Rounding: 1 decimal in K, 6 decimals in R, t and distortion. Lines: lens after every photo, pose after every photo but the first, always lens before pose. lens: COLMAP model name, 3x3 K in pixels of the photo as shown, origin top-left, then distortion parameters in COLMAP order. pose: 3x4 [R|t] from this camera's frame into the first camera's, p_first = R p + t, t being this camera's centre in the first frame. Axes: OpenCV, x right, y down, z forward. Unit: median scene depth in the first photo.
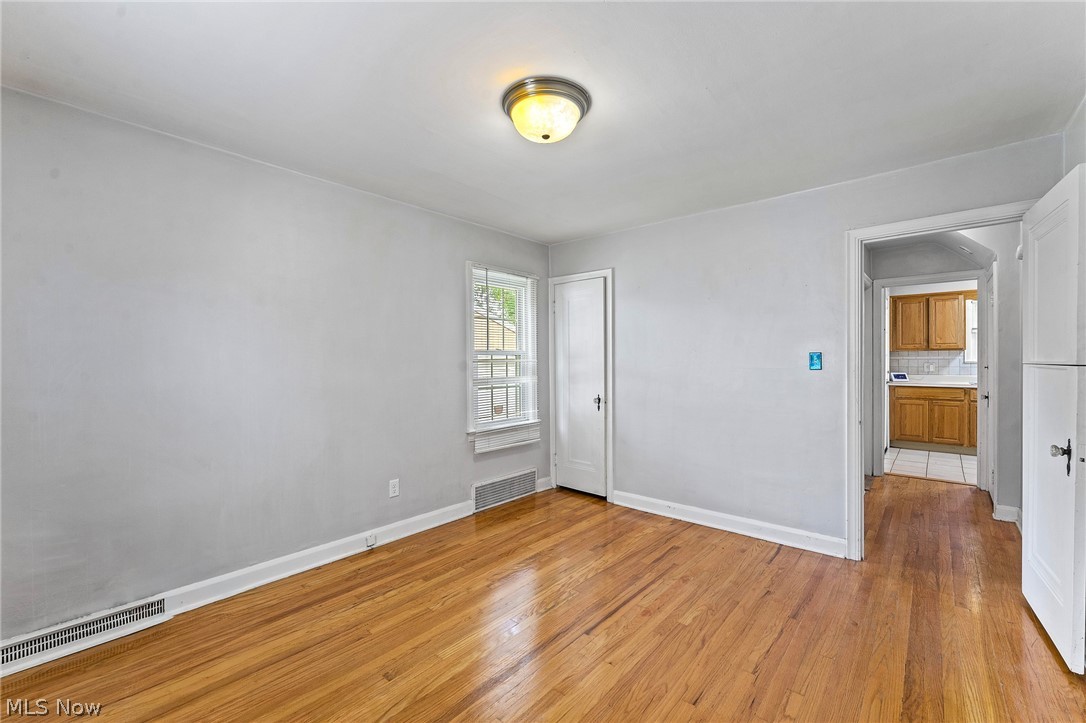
lens RADIAL K [[451.6, 0, 545.5], [0, 451.6, 360.0], [0, 0, 1]] dist [-0.005107, 0.000204]
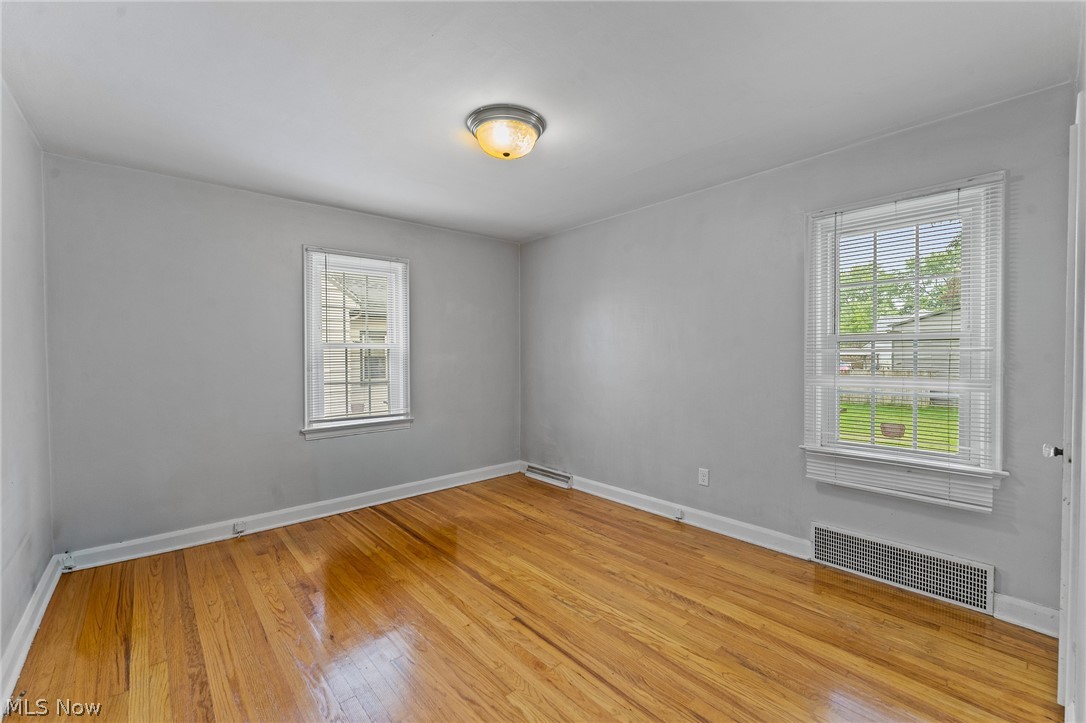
lens RADIAL K [[451.6, 0, 545.5], [0, 451.6, 360.0], [0, 0, 1]] dist [-0.005107, 0.000204]
pose [[-0.131594, 0.020101, -0.991100, 0.835238], [0.007943, 0.999784, 0.019223, 0.000141], [0.991272, -0.005342, -0.131725, 0.926808]]
